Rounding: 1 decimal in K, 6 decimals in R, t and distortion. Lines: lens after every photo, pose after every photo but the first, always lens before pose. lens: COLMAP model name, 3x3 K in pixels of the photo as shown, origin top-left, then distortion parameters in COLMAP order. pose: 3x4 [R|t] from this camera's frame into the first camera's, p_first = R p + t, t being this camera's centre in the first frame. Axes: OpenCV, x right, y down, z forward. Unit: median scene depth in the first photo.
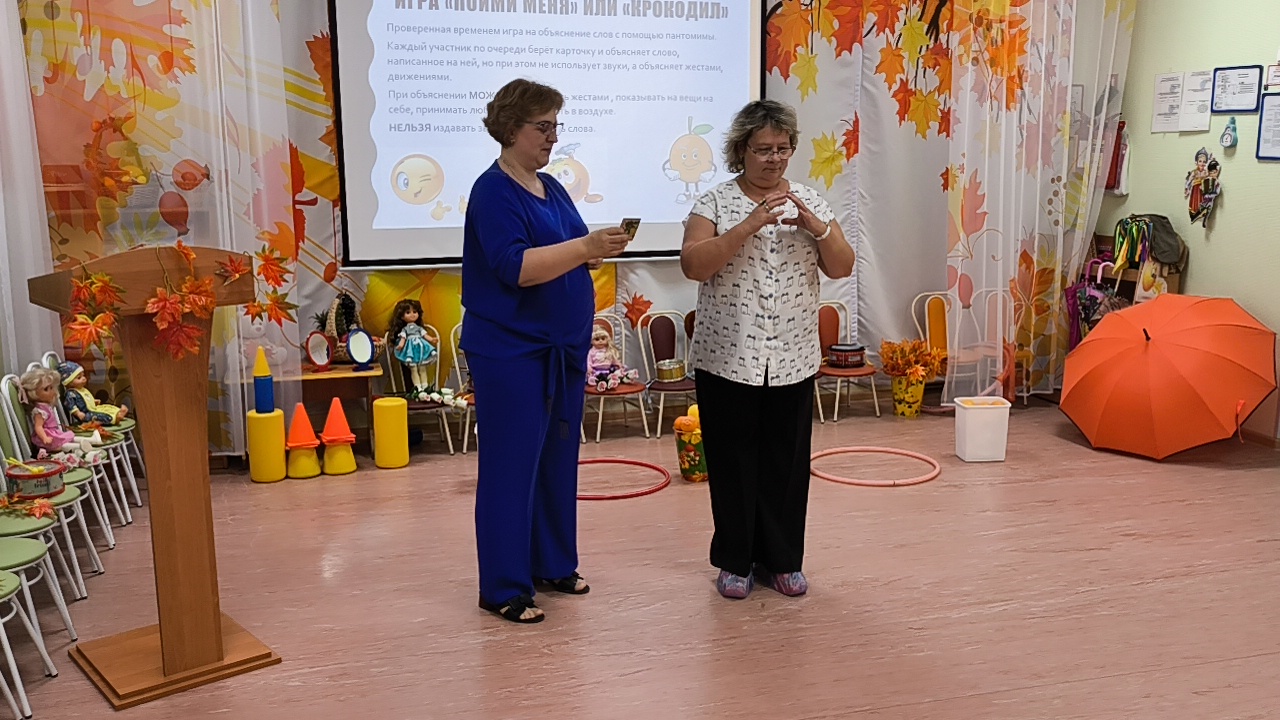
lens RADIAL K [[1169.0, 0, 639.8], [0, 1169.0, 368.6], [0, 0, 1]] dist [0.008881, -0.013408]
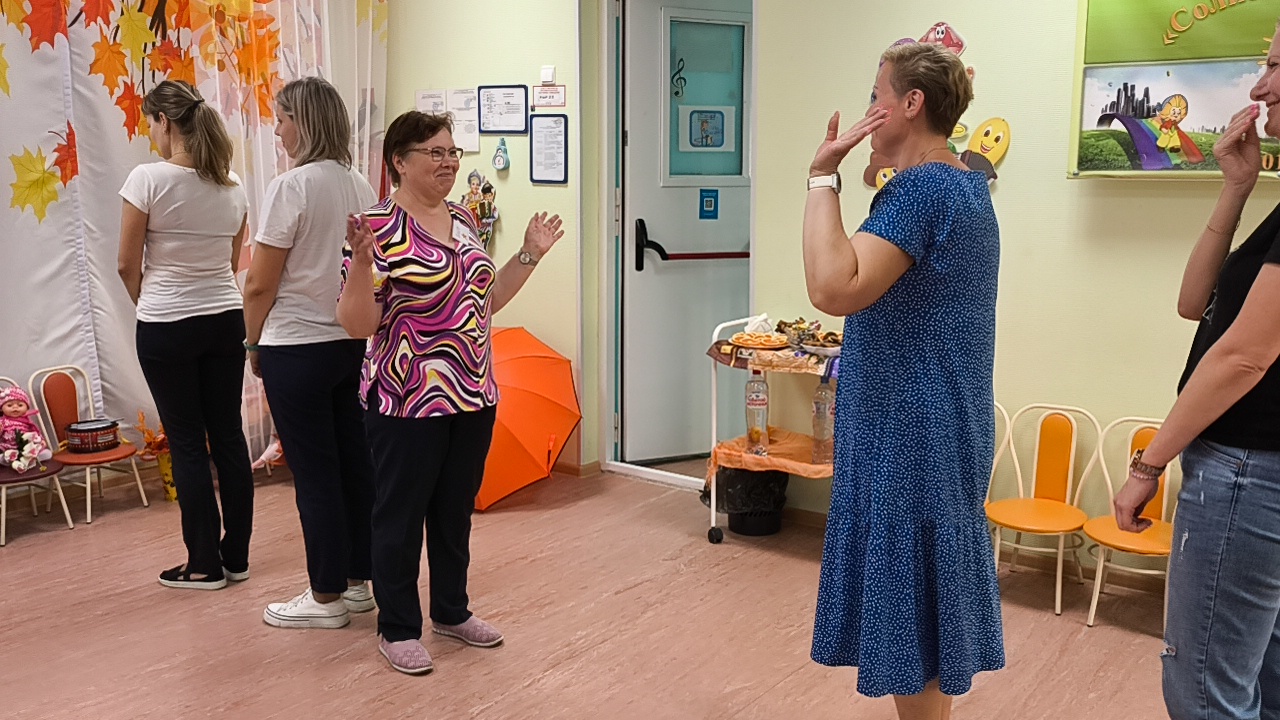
lens RADIAL K [[1169.0, 0, 639.8], [0, 1169.0, 368.6], [0, 0, 1]] dist [0.008881, -0.013408]
pose [[0.789612, -0.101216, 0.605200, -0.002955], [0.108186, 0.993815, 0.025058, -0.038033], [-0.603993, 0.045688, 0.795679, 0.173254]]
